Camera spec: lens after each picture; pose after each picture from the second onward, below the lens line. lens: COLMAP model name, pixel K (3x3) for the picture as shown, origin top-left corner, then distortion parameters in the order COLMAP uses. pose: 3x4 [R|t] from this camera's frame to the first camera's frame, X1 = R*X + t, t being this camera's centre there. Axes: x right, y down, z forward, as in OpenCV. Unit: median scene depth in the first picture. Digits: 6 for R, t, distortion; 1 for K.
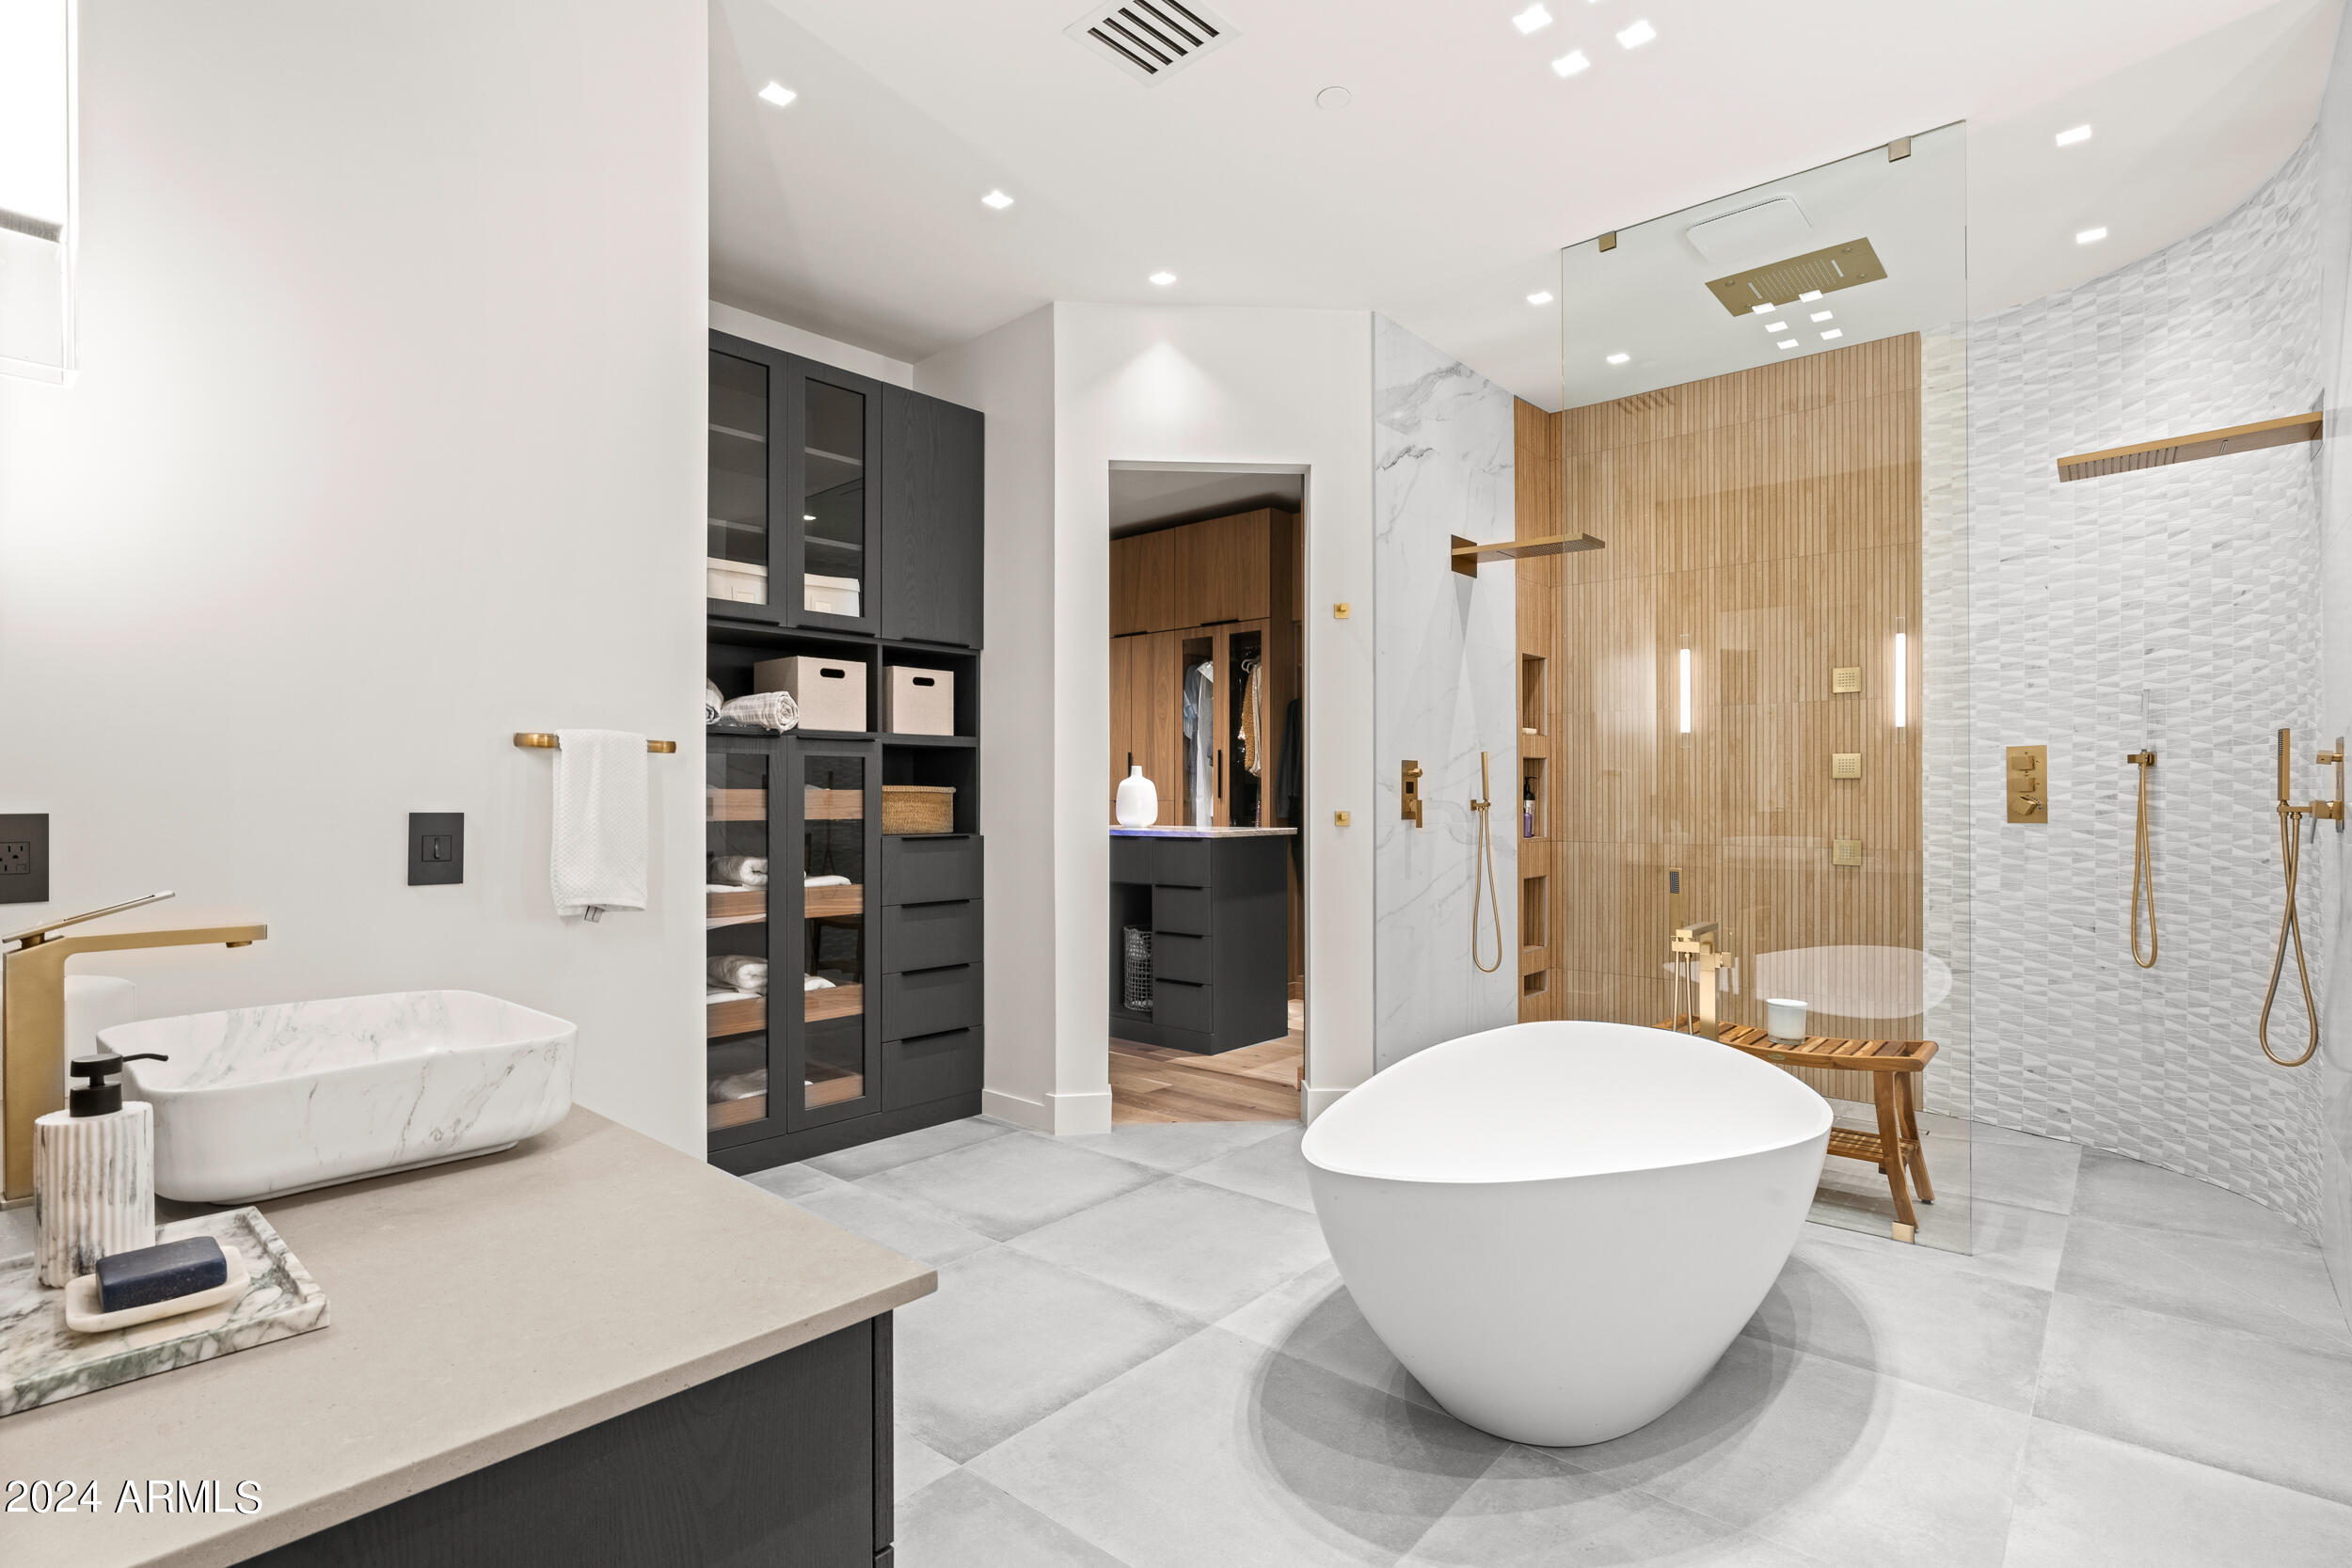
lens RADIAL K [[1199.0, 0, 1176.0], [0, 1199.0, 784.0], [0, 0, 1]] dist [0.020183, -0.000394]
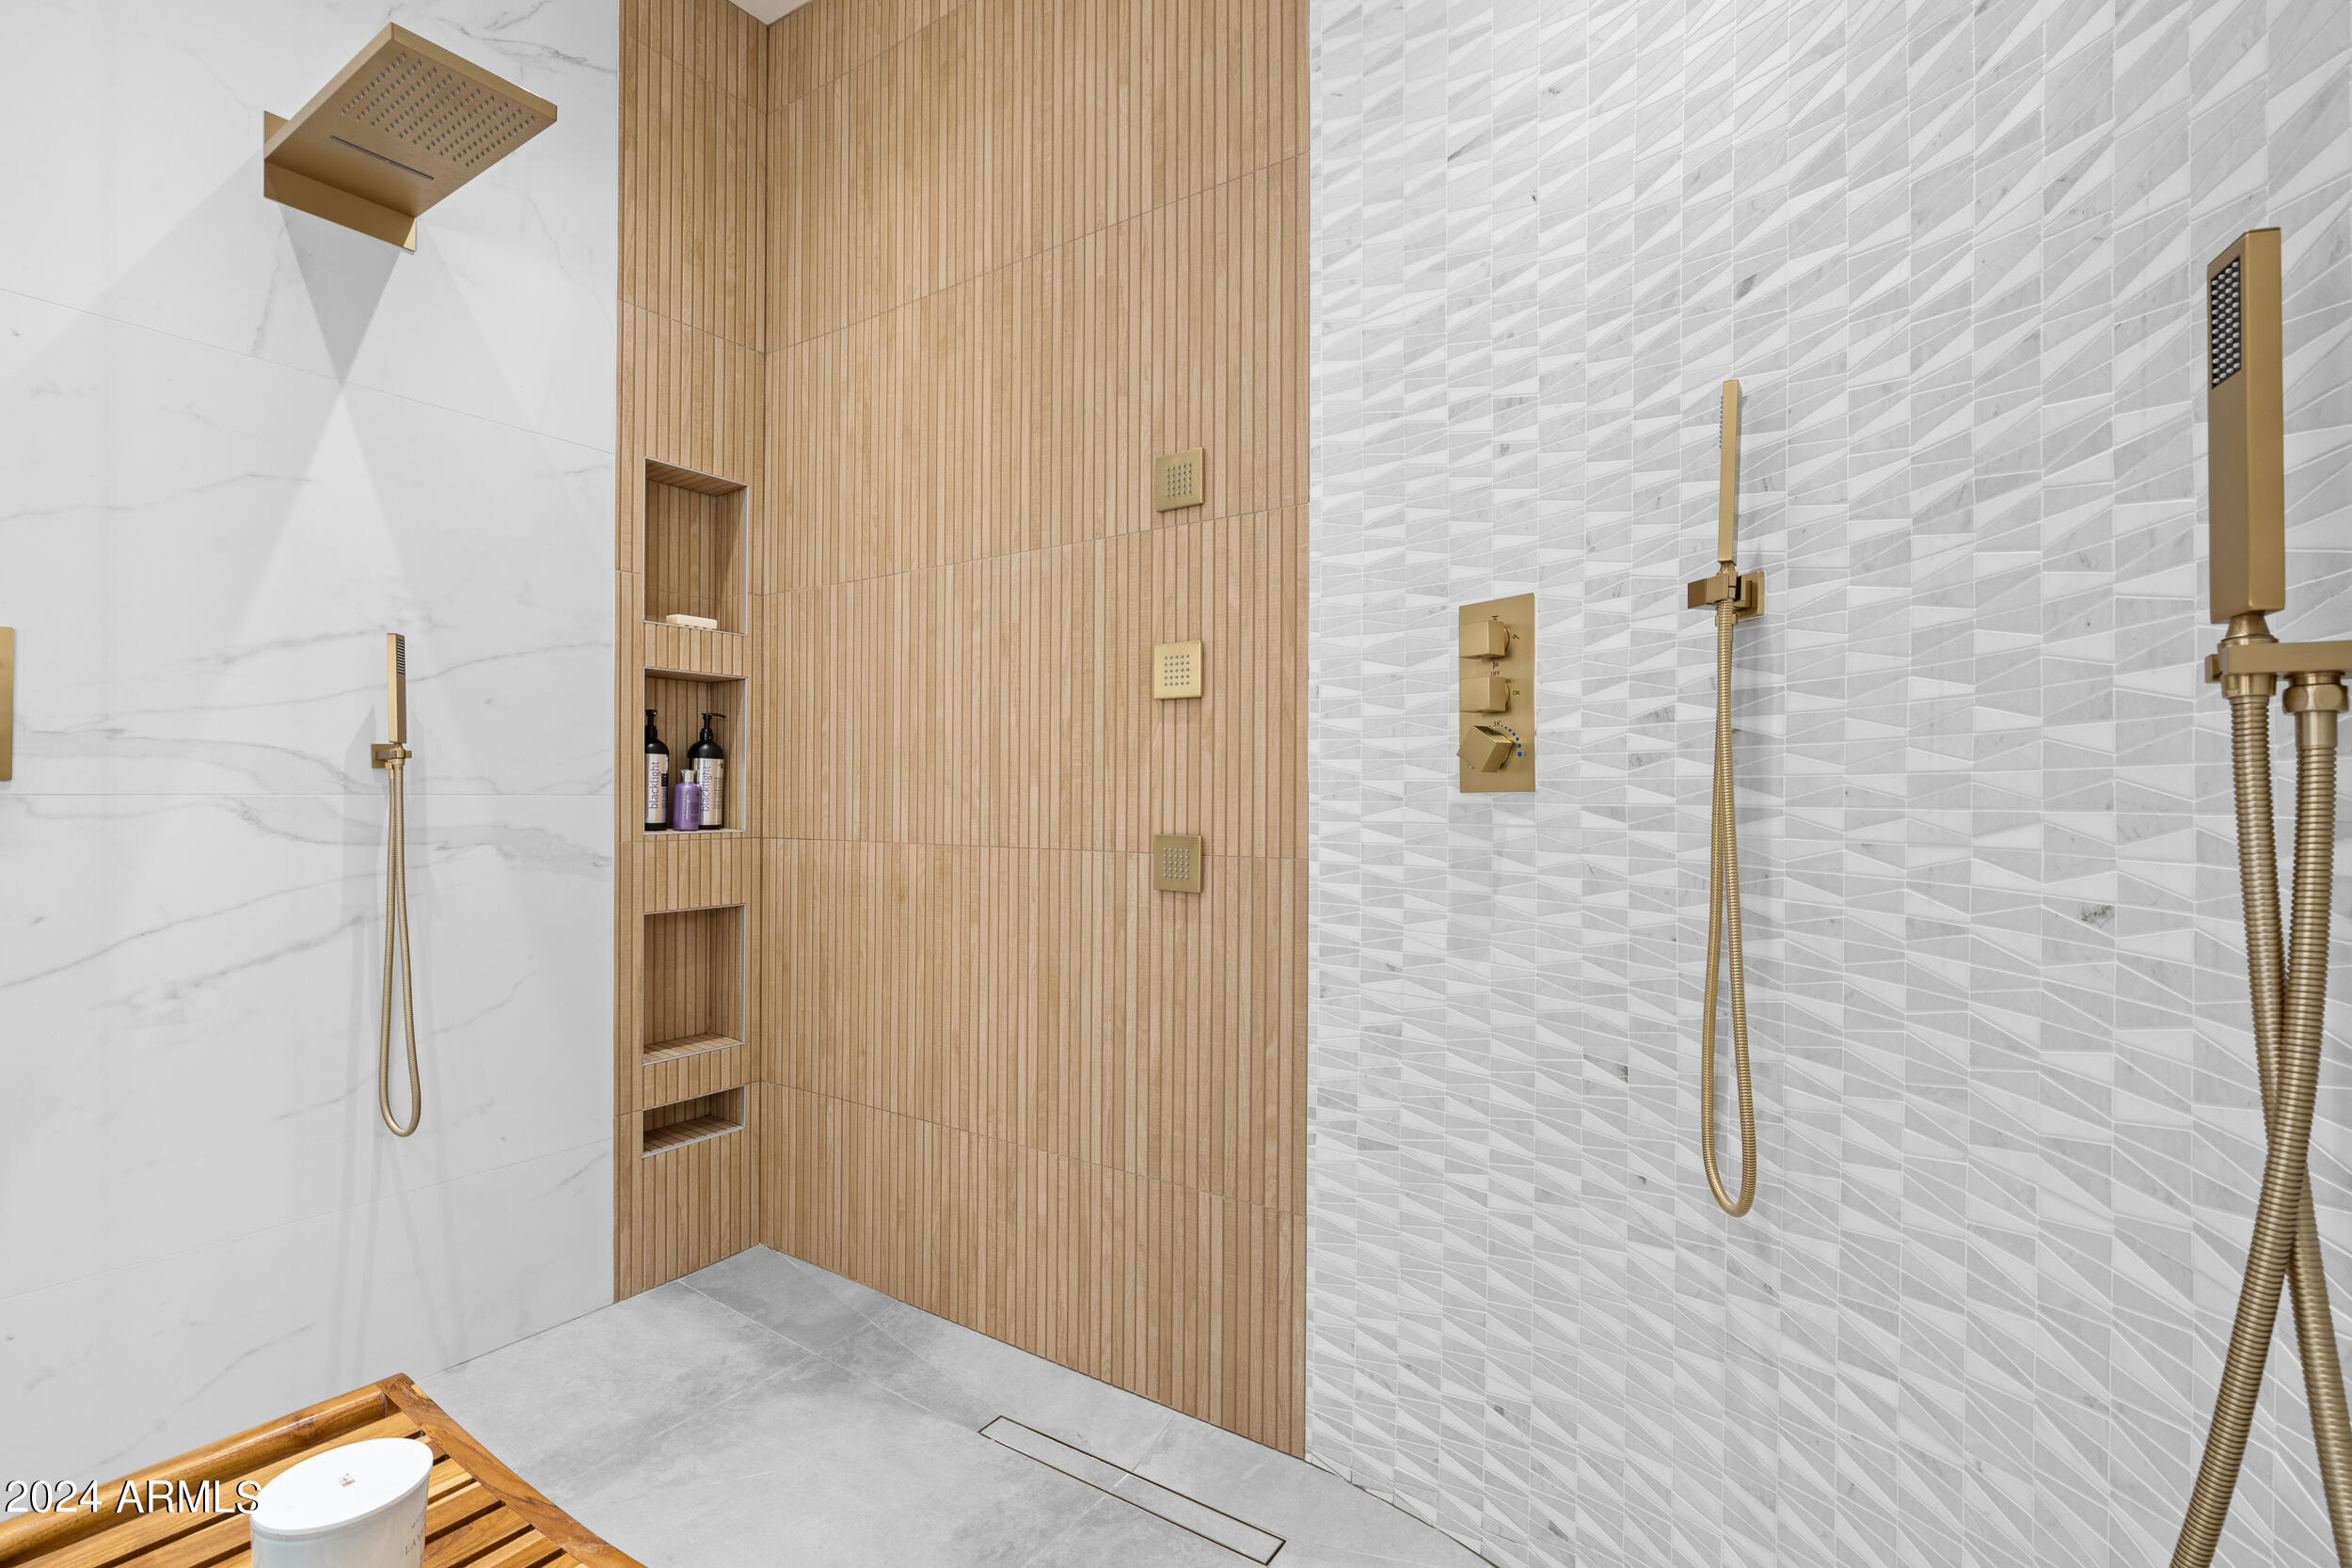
lens RADIAL K [[1062.0, 0, 1176.0], [0, 1062.0, 784.0], [0, 0, 1]] dist [-0.000974, -0.000037]
pose [[0.995554, 0.004558, 0.094083, 0.586697], [-0.004202, 0.999983, -0.003975, 0.032708], [-0.094100, 0.003562, 0.995556, 0.685818]]
